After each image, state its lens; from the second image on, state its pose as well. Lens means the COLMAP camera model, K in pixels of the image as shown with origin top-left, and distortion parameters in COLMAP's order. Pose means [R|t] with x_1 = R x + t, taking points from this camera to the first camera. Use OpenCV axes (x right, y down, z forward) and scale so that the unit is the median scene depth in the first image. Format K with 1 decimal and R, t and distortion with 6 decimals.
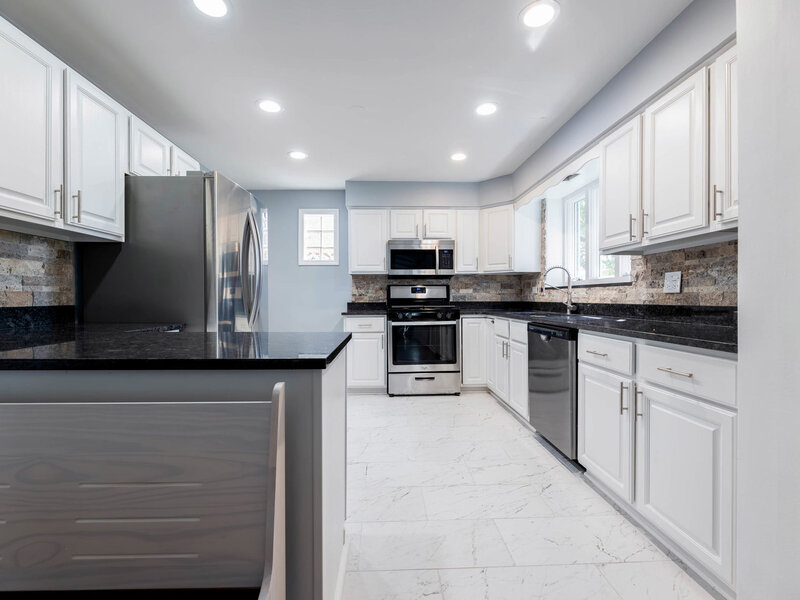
lens RADIAL K [[360.2, 0, 395.5], [0, 360.2, 299.5], [0, 0, 1]] dist [-0.004808, -0.002245]
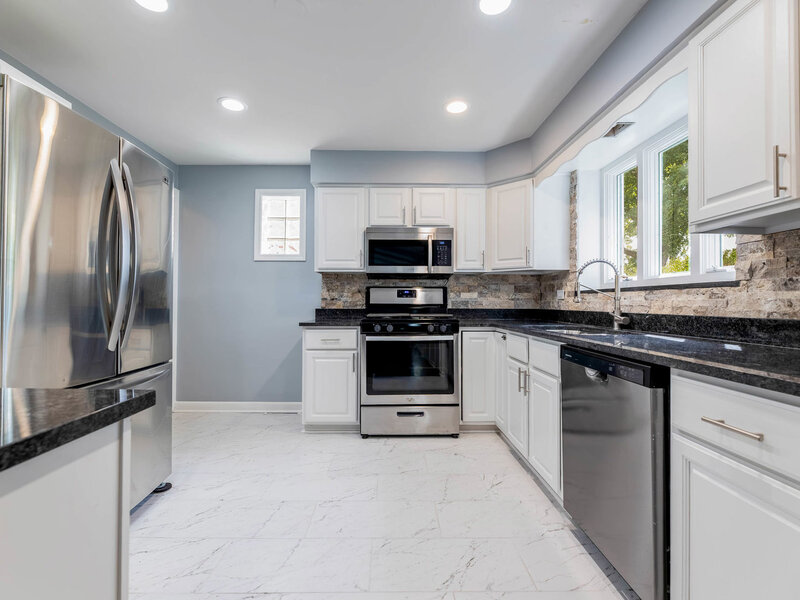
lens RADIAL K [[360.2, 0, 395.8], [0, 360.2, 297.6], [0, 0, 1]] dist [-0.004808, -0.002245]
pose [[0.999648, 0.007155, -0.025558, 0.068010], [-0.007603, 0.999819, -0.017464, -0.003922], [0.025429, 0.017652, 0.999521, 0.259754]]
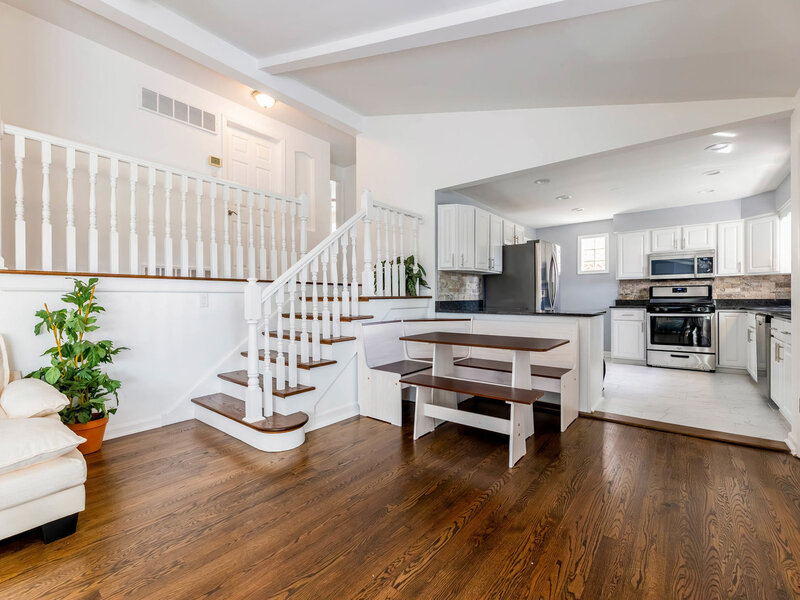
lens RADIAL K [[360.2, 0, 394.4], [0, 360.2, 299.1], [0, 0, 1]] dist [-0.004808, -0.002245]
pose [[0.745763, 0.000441, -0.666211, 0.176053], [0.000152, 1.000000, 0.000832, 0.005130], [0.666211, -0.000722, 0.745763, -0.690332]]
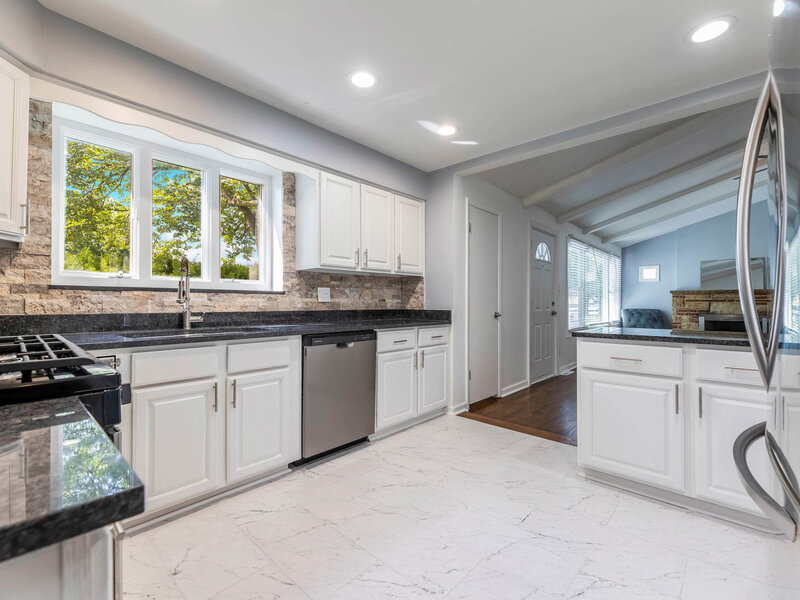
lens RADIAL K [[360.2, 0, 399.2], [0, 360.2, 302.9], [0, 0, 1]] dist [-0.004808, -0.002245]
pose [[-0.709840, 0.001075, 0.704362, -0.261190], [0.002457, 0.999997, 0.000950, -0.008877], [-0.704359, 0.002405, -0.709840, 1.029843]]
